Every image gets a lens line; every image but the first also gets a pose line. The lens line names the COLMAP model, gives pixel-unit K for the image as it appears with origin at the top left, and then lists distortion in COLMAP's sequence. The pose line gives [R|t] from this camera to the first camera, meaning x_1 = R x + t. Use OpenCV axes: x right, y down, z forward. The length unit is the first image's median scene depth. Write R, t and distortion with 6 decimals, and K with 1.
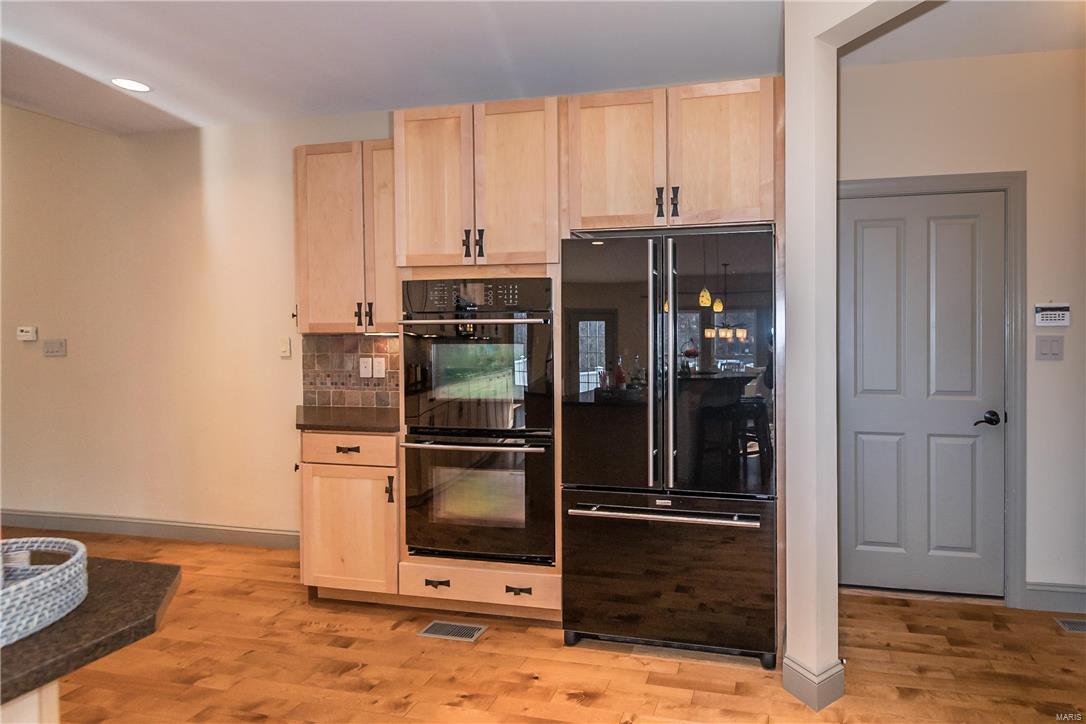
lens RADIAL K [[513.4, 0, 646.6], [0, 513.4, 343.5], [0, 0, 1]] dist [0.008000, -0.004317]
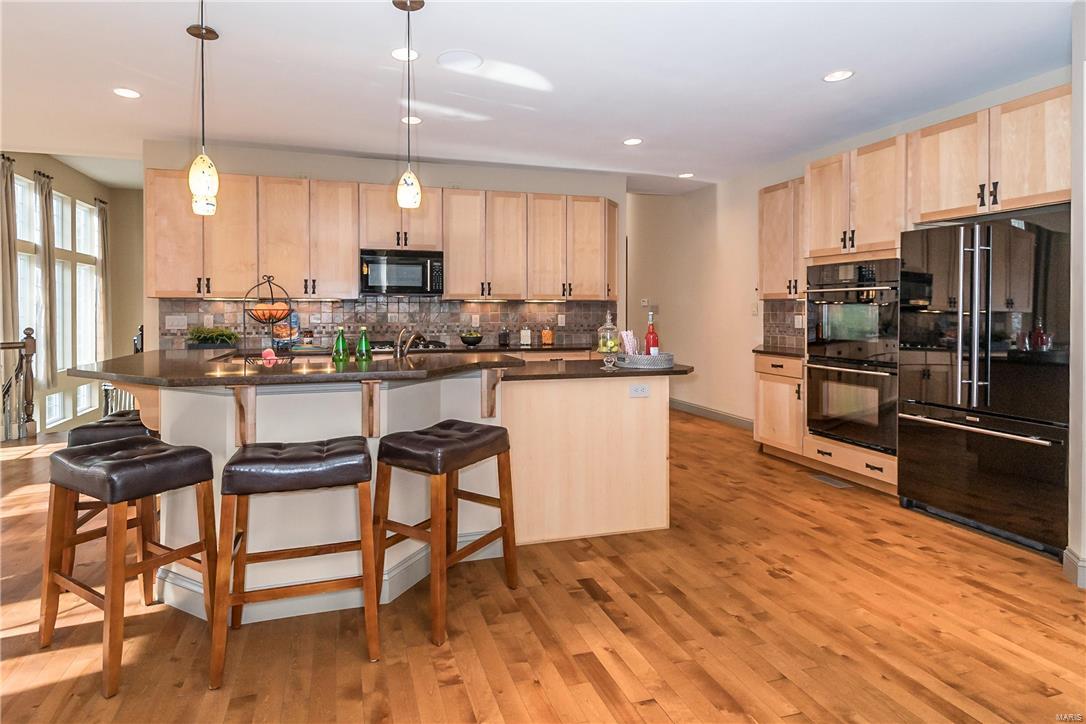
lens RADIAL K [[563.4, 0, 499.8], [0, 563.4, 308.7], [0, 0, 1]] dist [0.013585, -0.006083]
pose [[0.450274, 0.002336, -0.892887, 0.721700], [-0.020627, 0.999757, -0.007786, 0.050909], [0.892652, 0.021923, 0.450213, -0.716017]]
